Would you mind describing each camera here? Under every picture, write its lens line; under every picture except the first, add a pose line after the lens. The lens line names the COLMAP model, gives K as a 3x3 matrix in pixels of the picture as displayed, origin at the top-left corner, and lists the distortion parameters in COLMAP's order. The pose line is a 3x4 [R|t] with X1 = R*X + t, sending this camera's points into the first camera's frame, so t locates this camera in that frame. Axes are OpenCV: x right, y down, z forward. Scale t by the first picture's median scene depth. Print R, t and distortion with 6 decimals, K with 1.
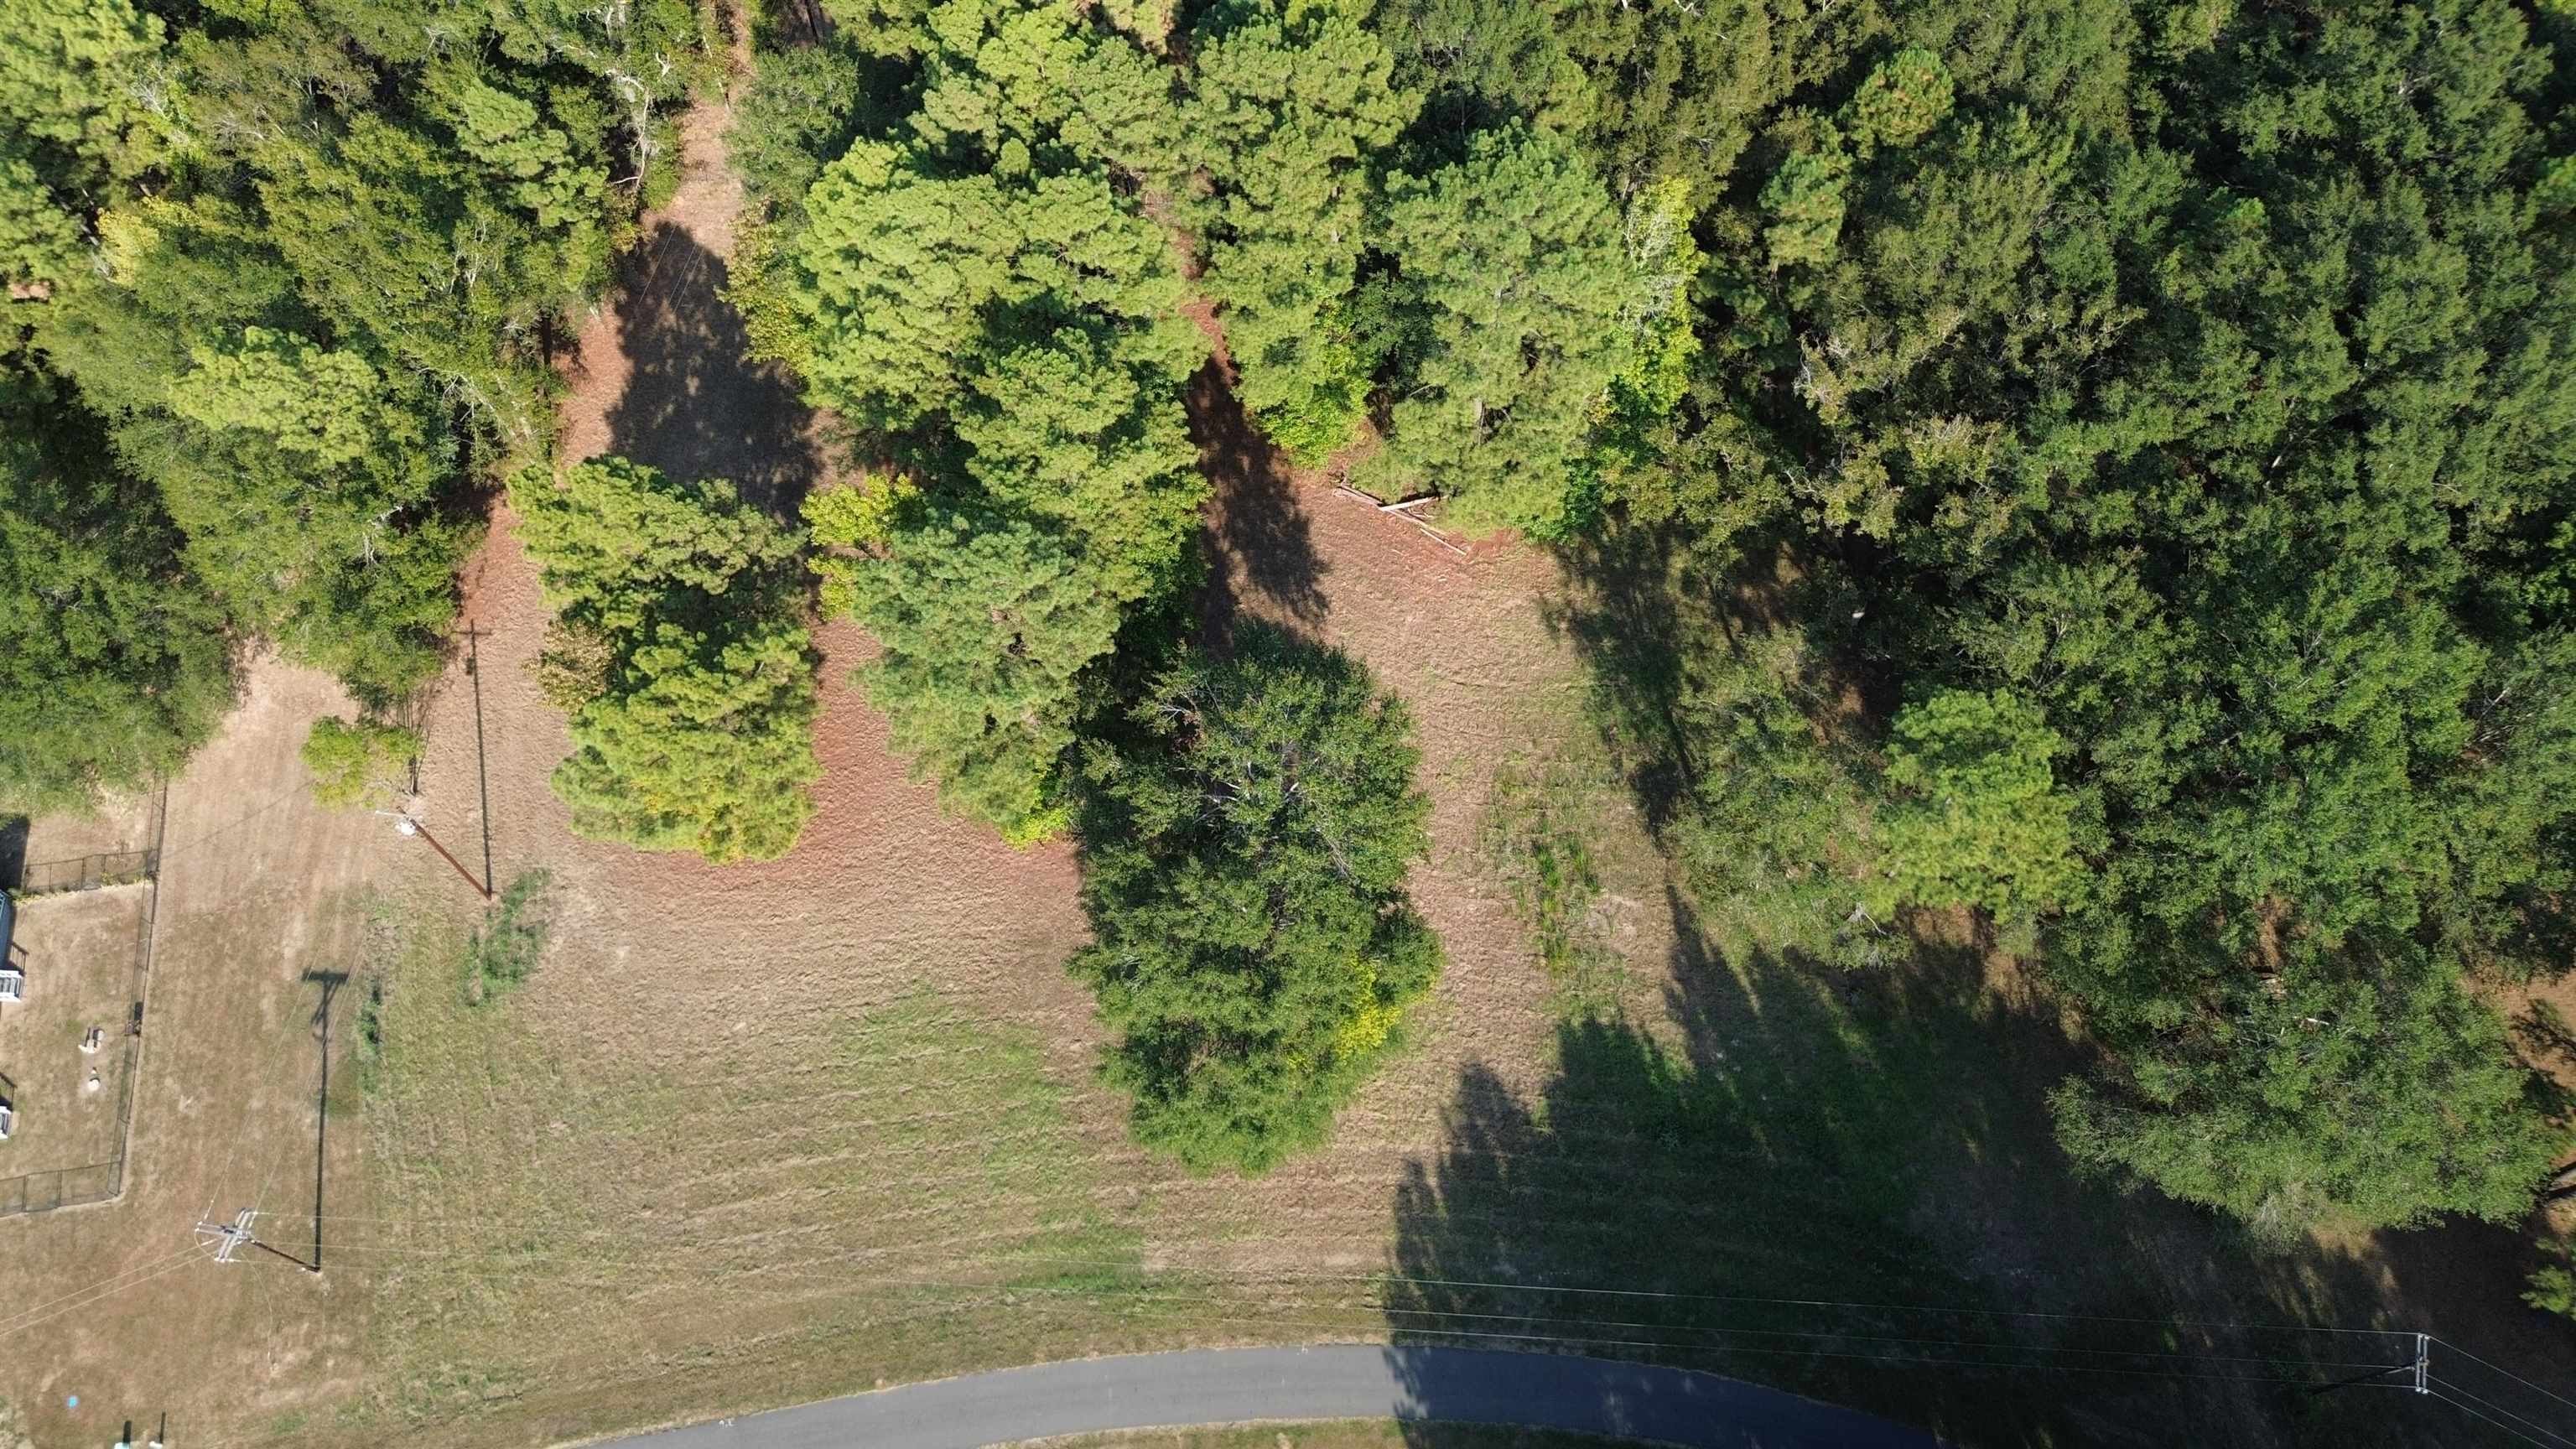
lens RADIAL K [[1819.0, 0, 1275.8], [0, 1819.0, 709.2], [0, 0, 1]] dist [0.048497, -0.036129]
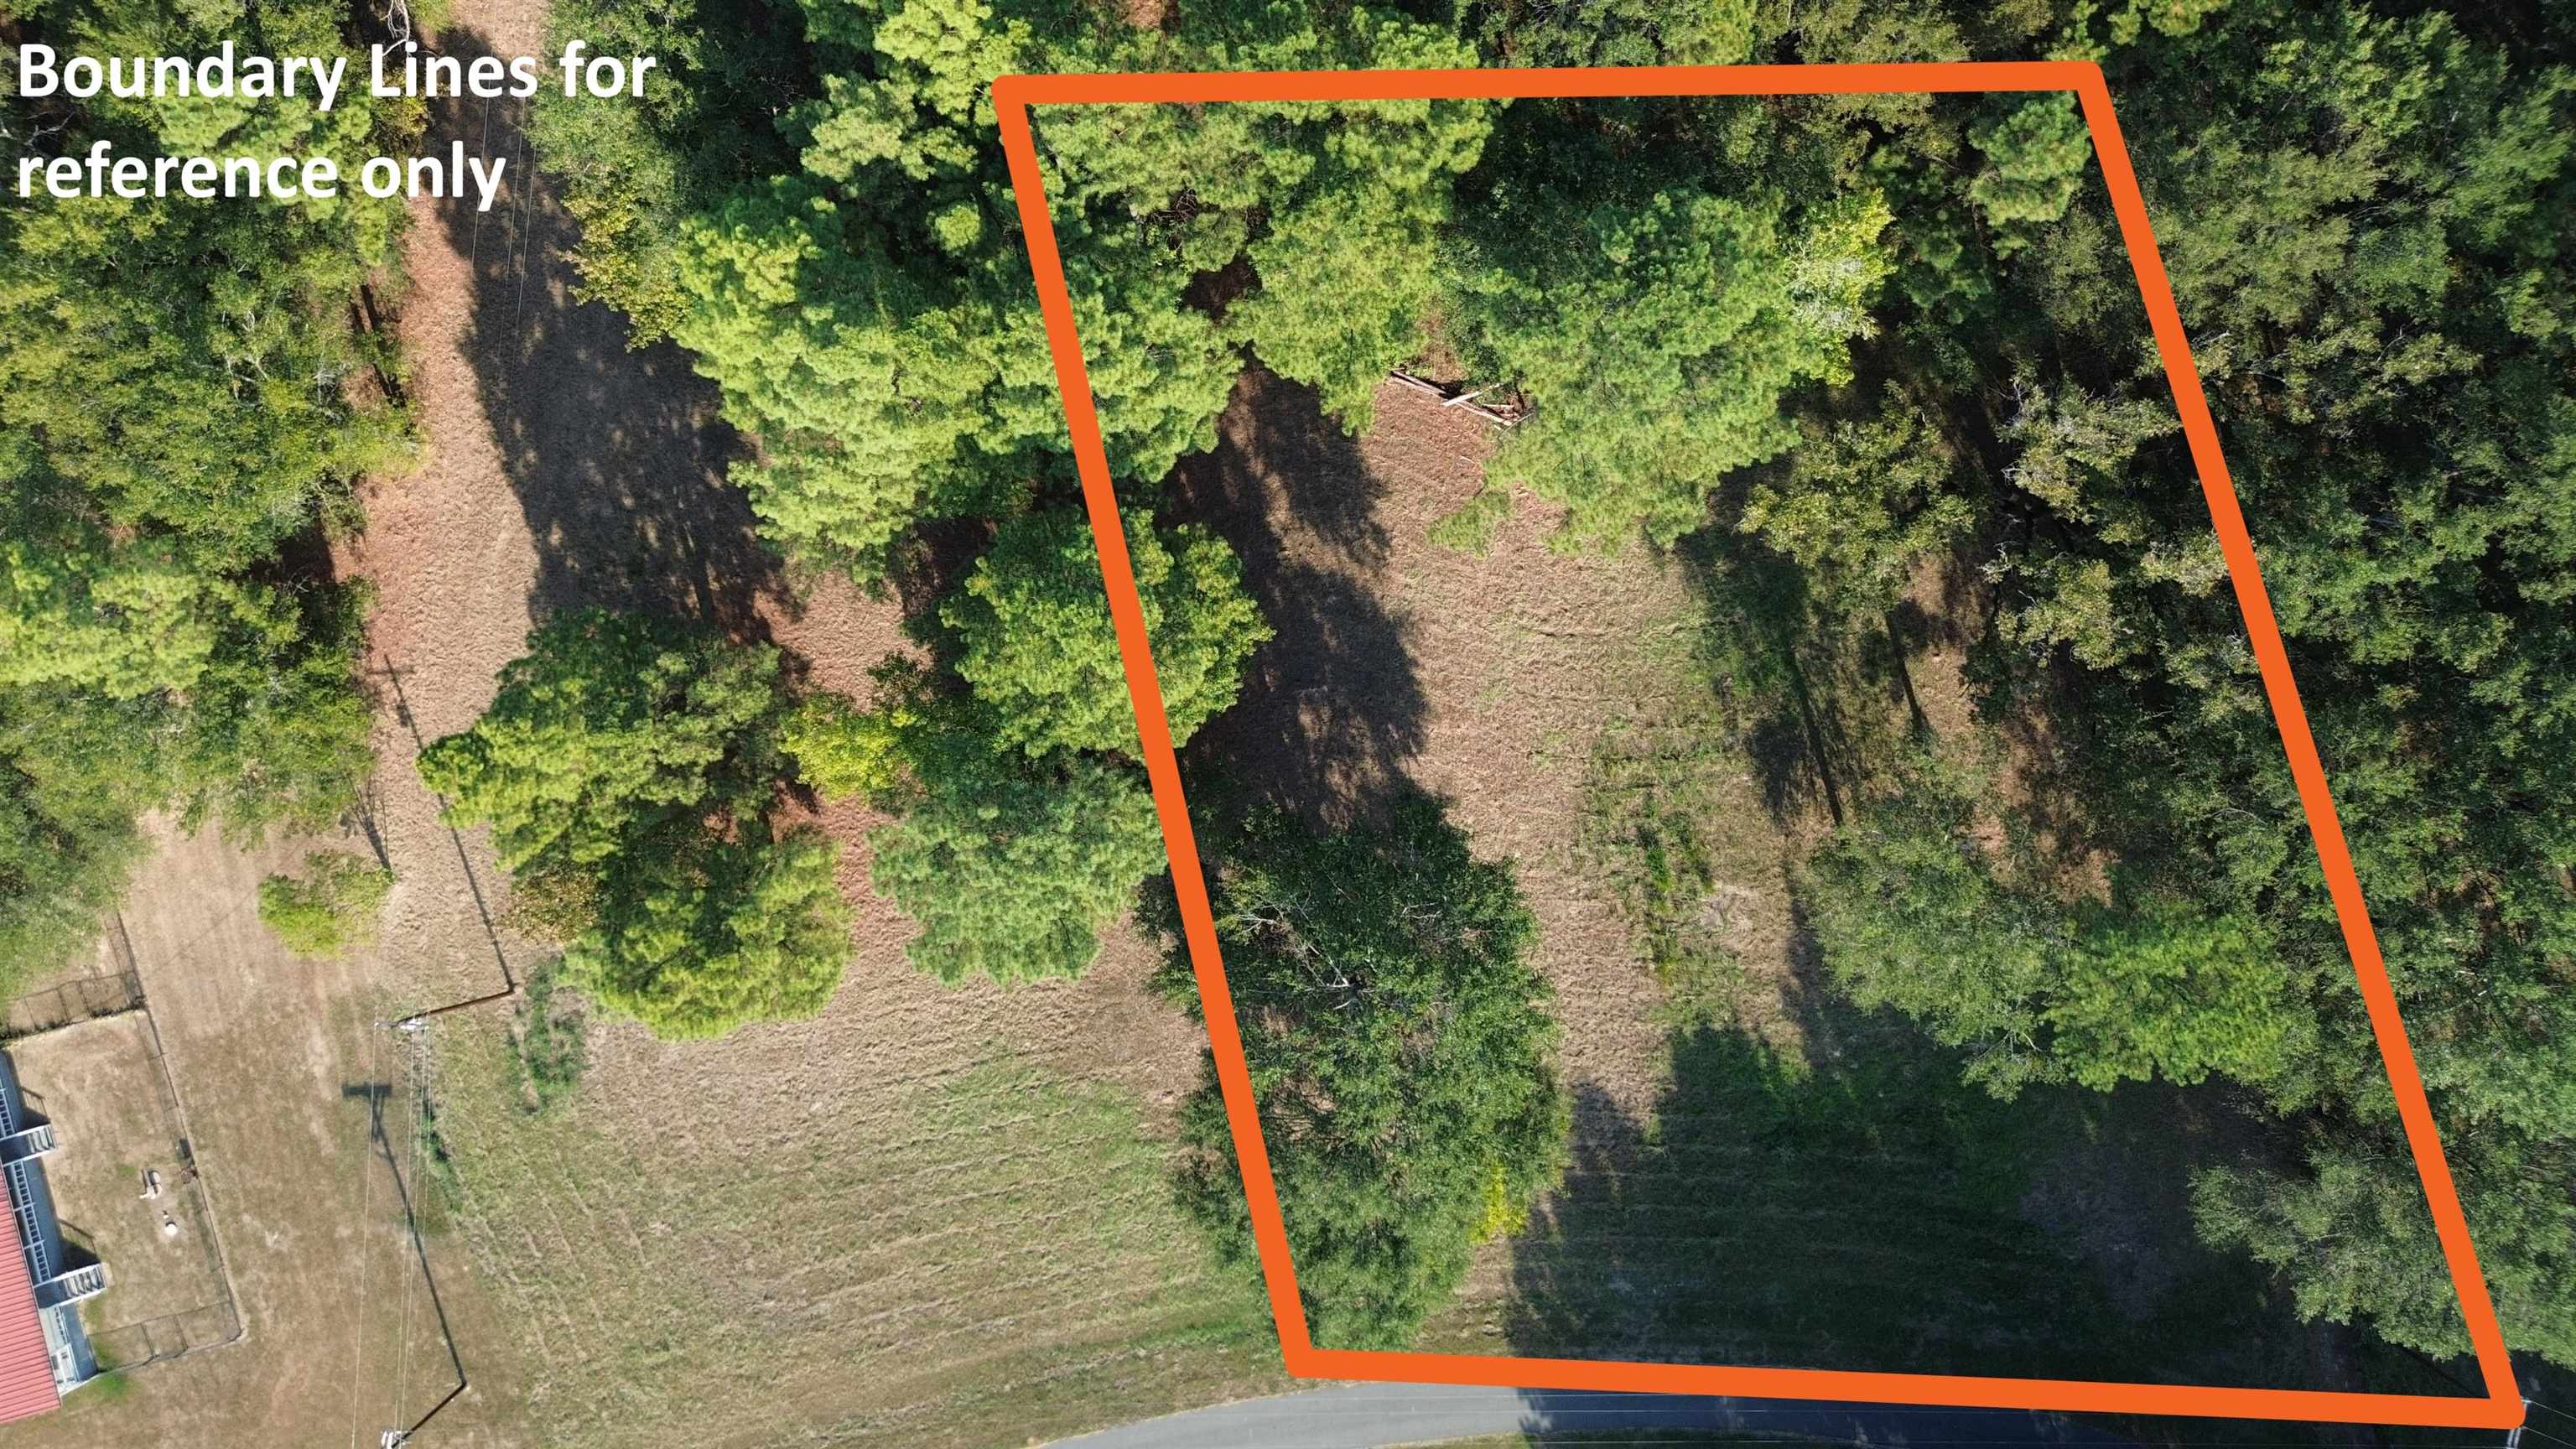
lens RADIAL K [[1820.8, 0, 1283.9], [0, 1820.8, 739.8], [0, 0, 1]] dist [0.043094, -0.029779]
pose [[0.995825, -0.091254, -0.002467, -0.030274], [0.080648, 0.866781, 0.492125, -0.457985], [-0.042770, -0.490269, 0.870521, 0.257410]]
